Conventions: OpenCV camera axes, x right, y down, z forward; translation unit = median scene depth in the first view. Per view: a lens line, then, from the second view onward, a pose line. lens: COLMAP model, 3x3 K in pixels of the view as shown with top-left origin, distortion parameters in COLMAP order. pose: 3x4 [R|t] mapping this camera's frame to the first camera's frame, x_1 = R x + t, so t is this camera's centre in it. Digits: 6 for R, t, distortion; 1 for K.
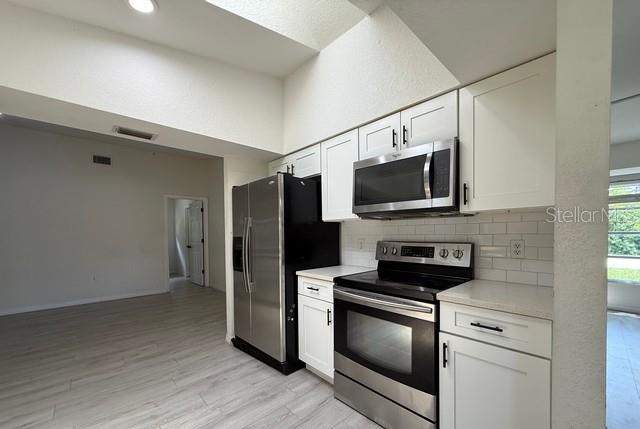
lens RADIAL K [[255.5, 0, 319.2], [0, 255.5, 239.9], [0, 0, 1]] dist [-0.000372, 0.000490]
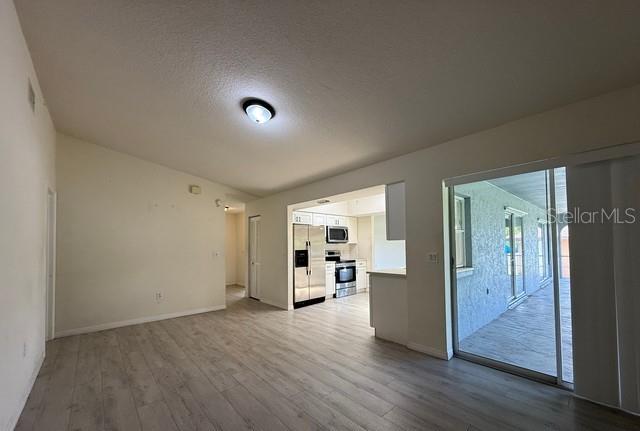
lens RADIAL K [[255.1, 0, 318.4], [0, 255.1, 240.1], [0, 0, 1]] dist [0.000210, 0.000110]
pose [[0.027320, 0.034517, 0.999031, -2.271199], [0.033584, 0.998808, -0.035428, -0.014027], [-0.999062, 0.034519, 0.026128, 0.794833]]
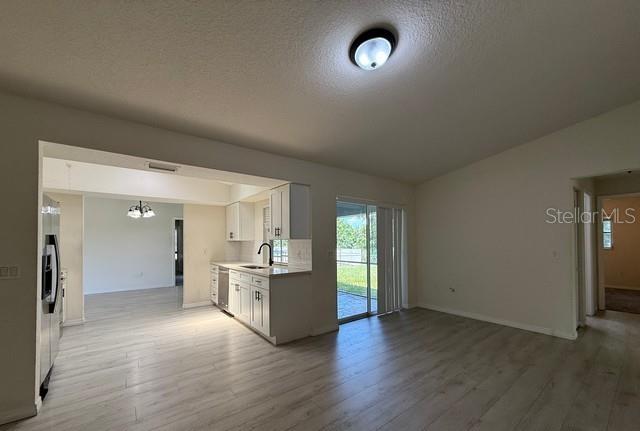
lens RADIAL K [[255.1, 0, 318.4], [0, 255.1, 240.1], [0, 0, 1]] dist [0.000210, 0.000110]
pose [[-0.995312, 0.016751, 0.095252, -1.253084], [0.017981, 0.999765, 0.012069, -0.054847], [-0.095027, 0.013725, -0.995380, 1.710512]]
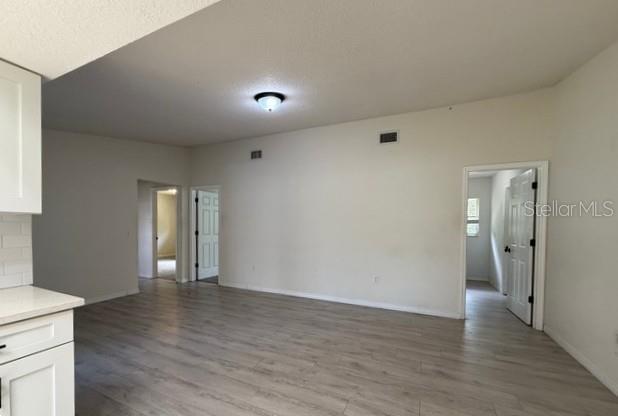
lens RADIAL K [[256.0, 0, 307.6], [0, 256.0, 230.4], [0, 0, 1]] dist [-0.002926, -0.000251]
pose [[0.384411, 0.033988, -0.922536, -0.314232], [-0.032463, 0.999202, 0.023285, -0.043521], [0.922591, 0.020998, 0.385208, 0.781172]]
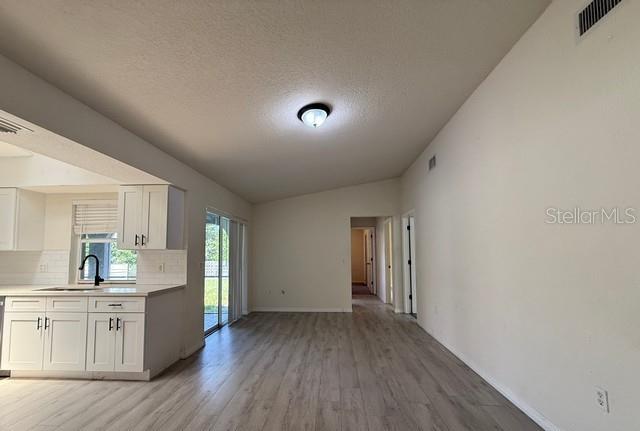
lens RADIAL K [[255.1, 0, 318.4], [0, 255.1, 240.1], [0, 0, 1]] dist [0.000210, 0.000110]
pose [[-0.723331, -0.023435, -0.690104, -0.720417], [0.000116, 0.999420, -0.034061, -0.049260], [0.690501, -0.024718, -0.722909, 1.698227]]
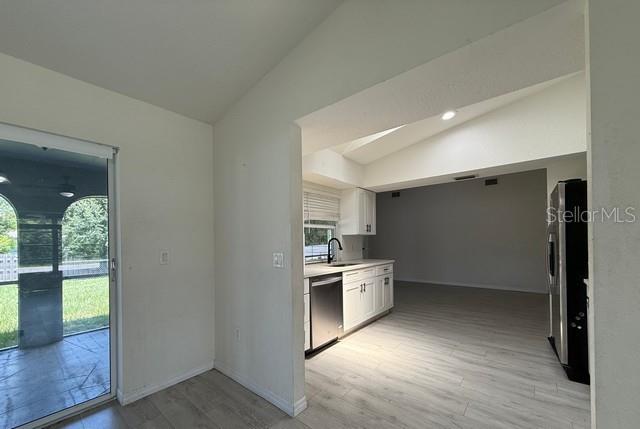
lens RADIAL K [[255.5, 0, 319.2], [0, 255.5, 239.9], [0, 0, 1]] dist [-0.000372, 0.000490]
pose [[0.130673, 0.004596, -0.991415, 0.602638], [-0.006947, 0.999969, 0.003720, -0.016719], [0.991401, 0.006401, 0.130701, -0.095477]]
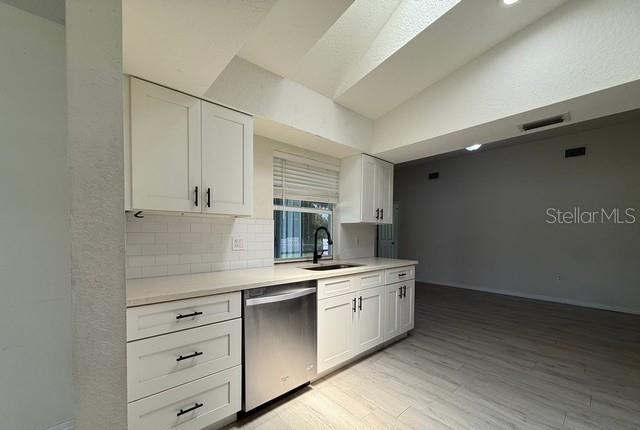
lens RADIAL K [[255.5, 0, 319.2], [0, 255.5, 240.4], [0, 0, 1]] dist [-0.000372, 0.000490]
pose [[-0.023405, 0.036220, -0.999070, 0.184284], [-0.026773, 0.998962, 0.036843, -0.005772], [0.999368, 0.027610, -0.022411, 0.180538]]
